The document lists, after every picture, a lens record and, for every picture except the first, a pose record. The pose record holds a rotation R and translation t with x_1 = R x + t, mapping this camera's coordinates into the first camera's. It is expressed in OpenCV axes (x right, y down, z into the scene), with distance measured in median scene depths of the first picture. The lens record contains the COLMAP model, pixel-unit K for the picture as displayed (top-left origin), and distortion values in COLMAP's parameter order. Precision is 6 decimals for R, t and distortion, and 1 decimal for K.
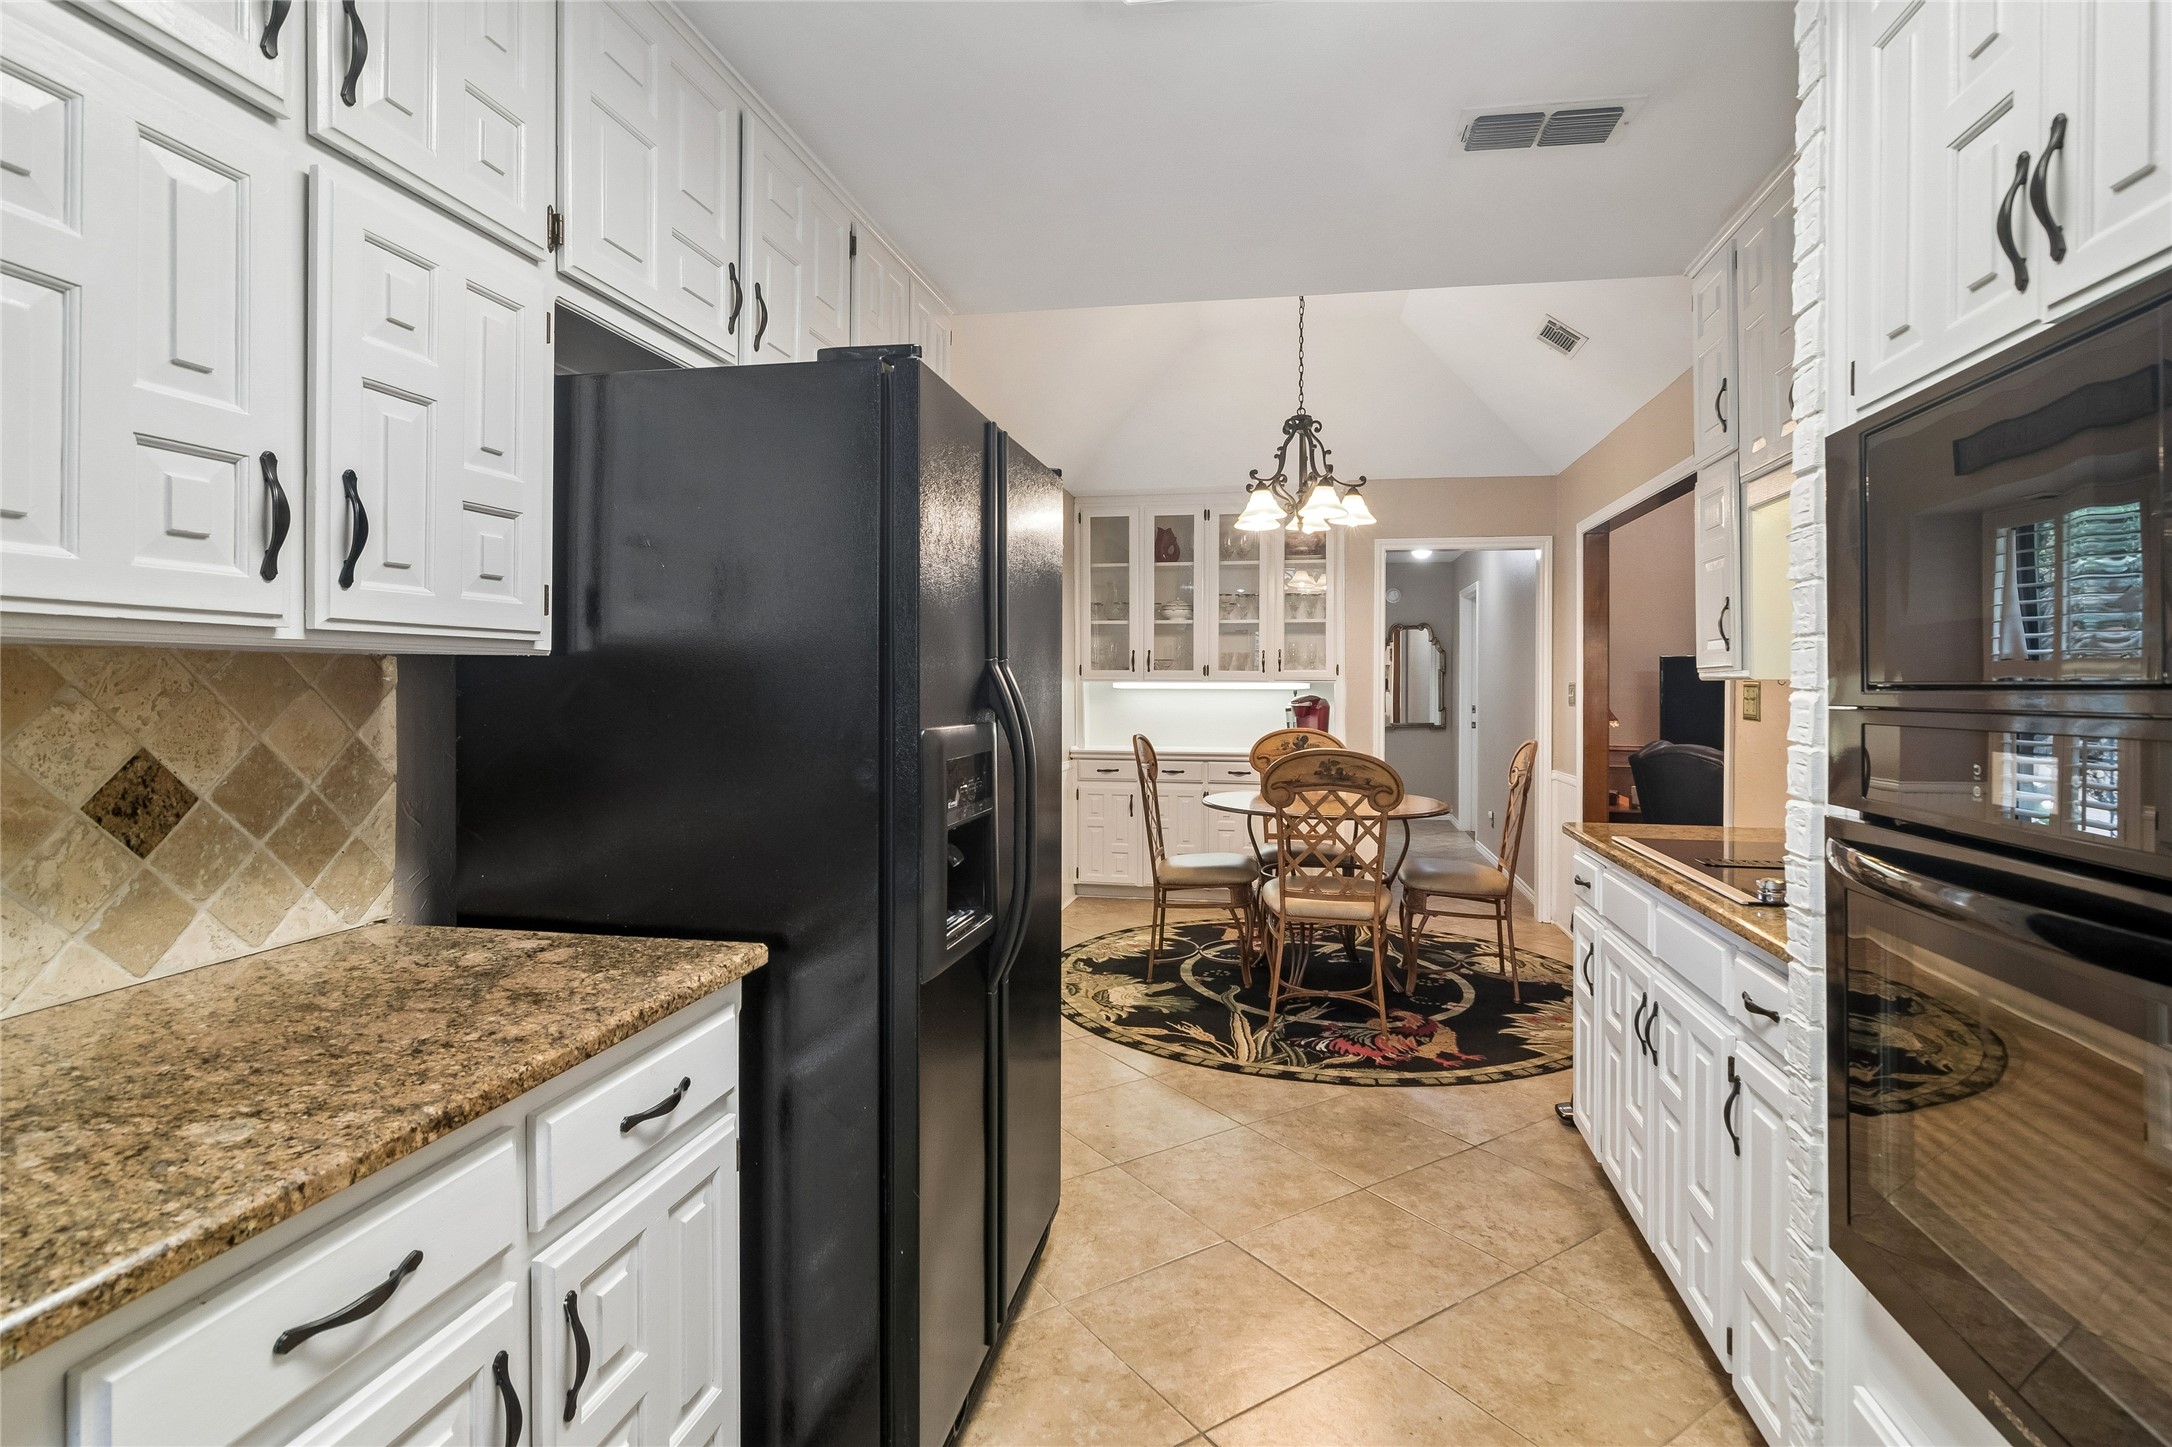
lens RADIAL K [[1056.8, 0, 1086.3], [0, 1056.8, 679.9], [0, 0, 1]] dist [-0.001342, -0.000117]
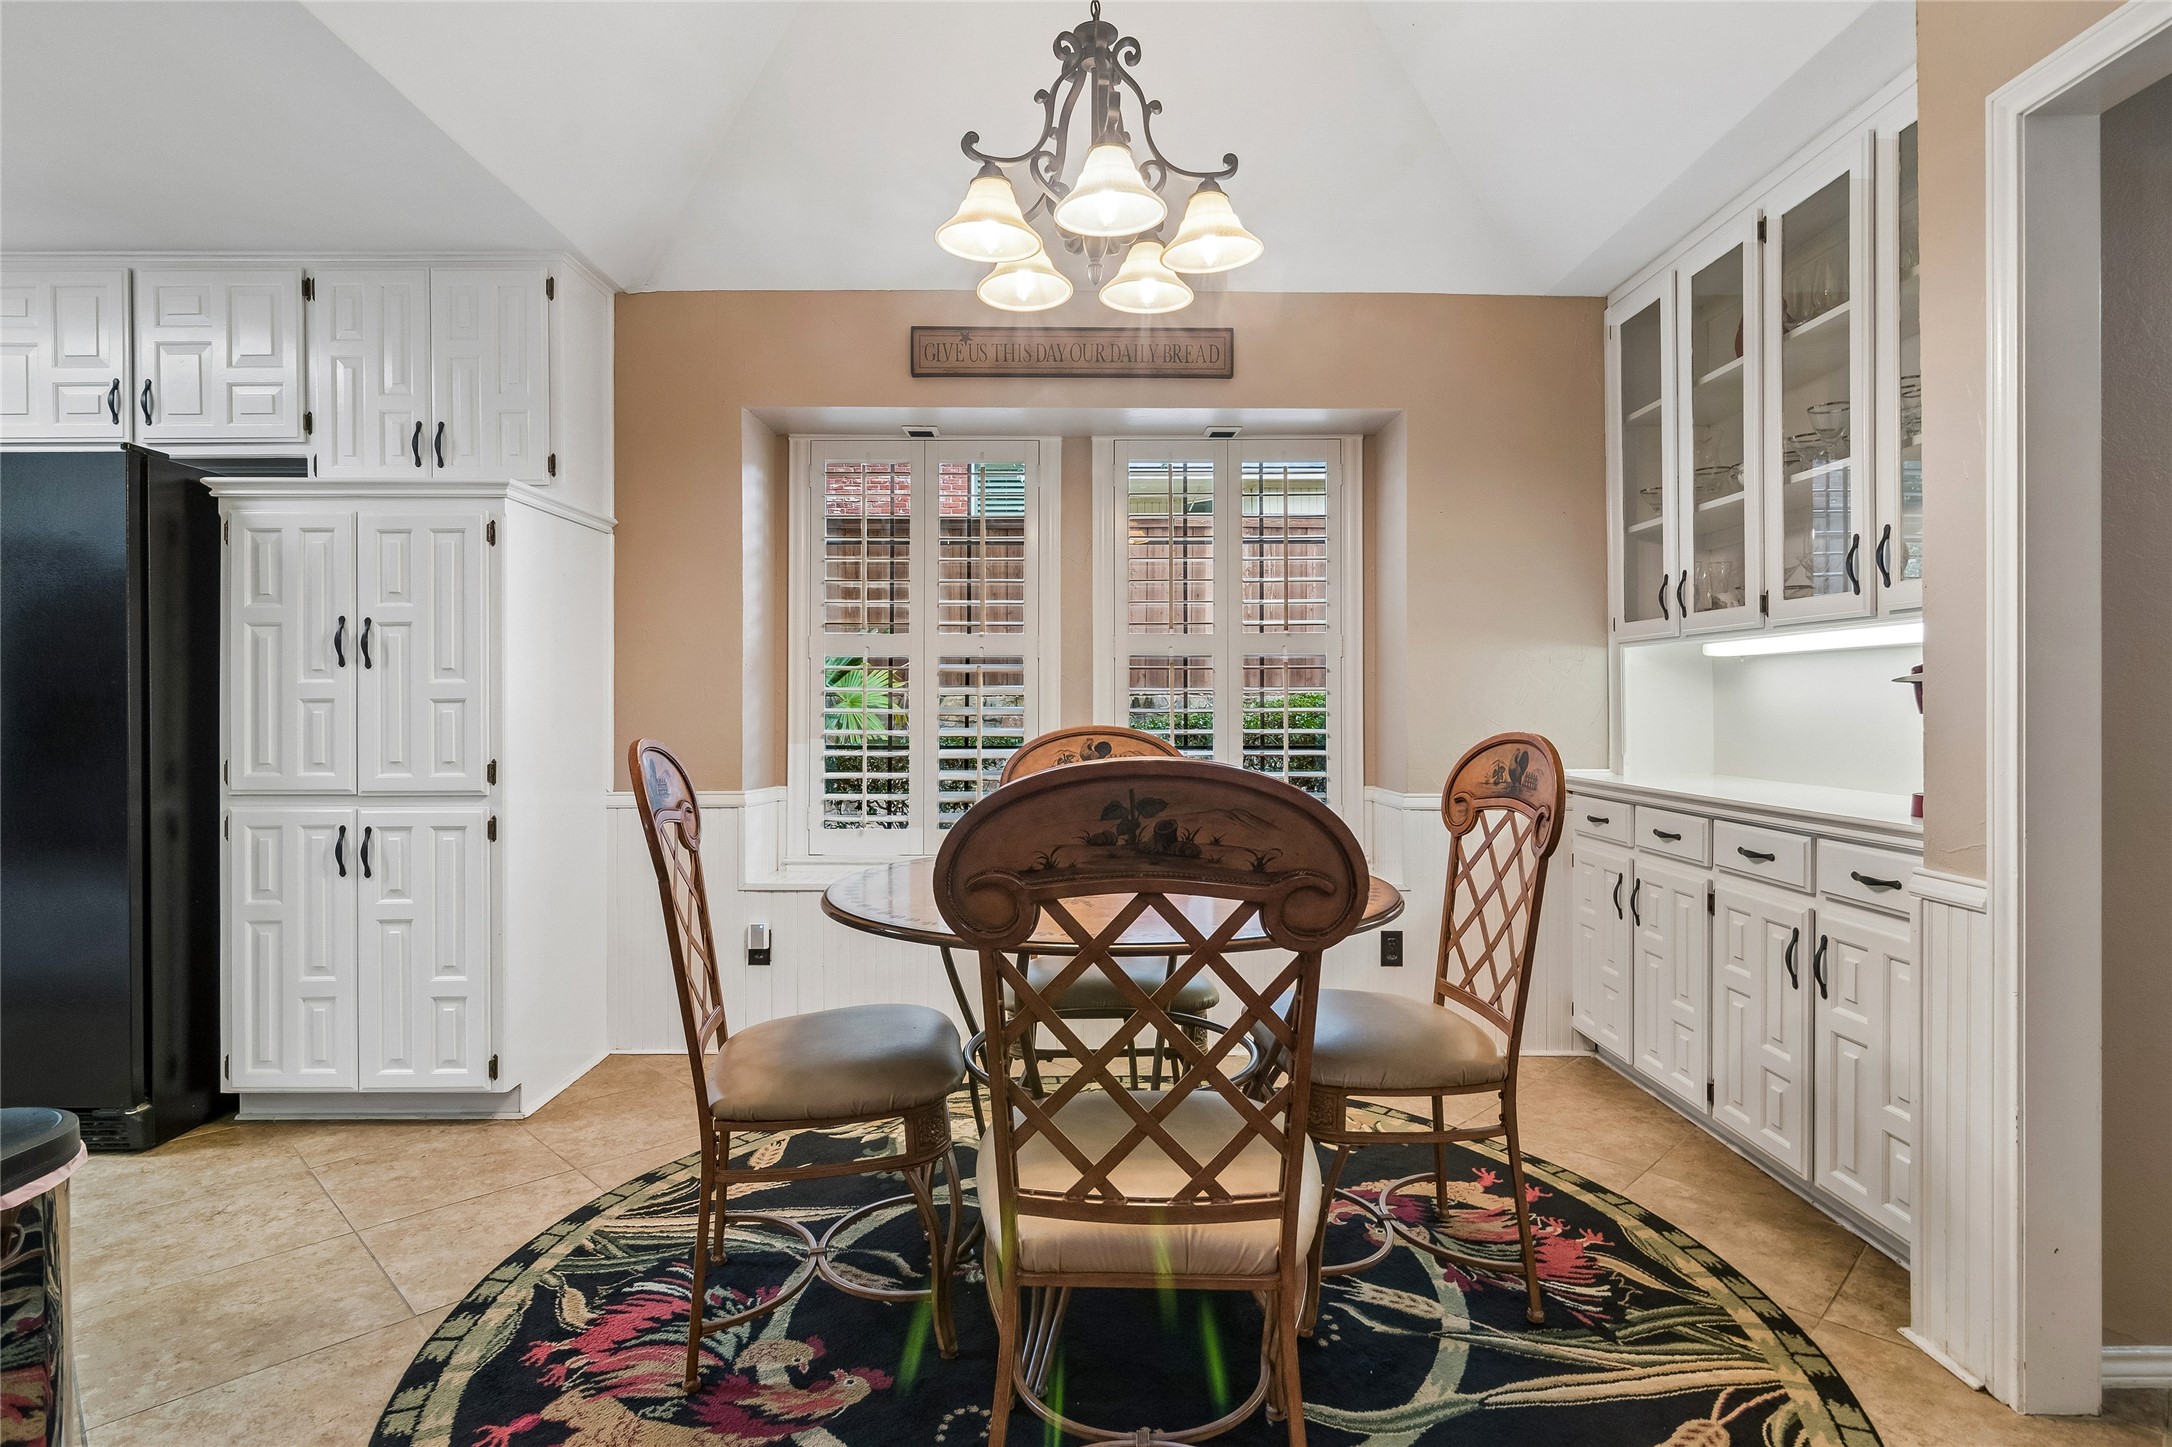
lens RADIAL K [[1104.4, 0, 1090.0], [0, 1104.4, 709.6], [0, 0, 1]] dist [-0.006224, 0.000123]
pose [[0.201269, -0.003759, -0.979529, 0.821594], [0.001445, 0.999993, -0.003540, 0.056280], [0.979535, -0.000703, 0.201273, 1.112269]]
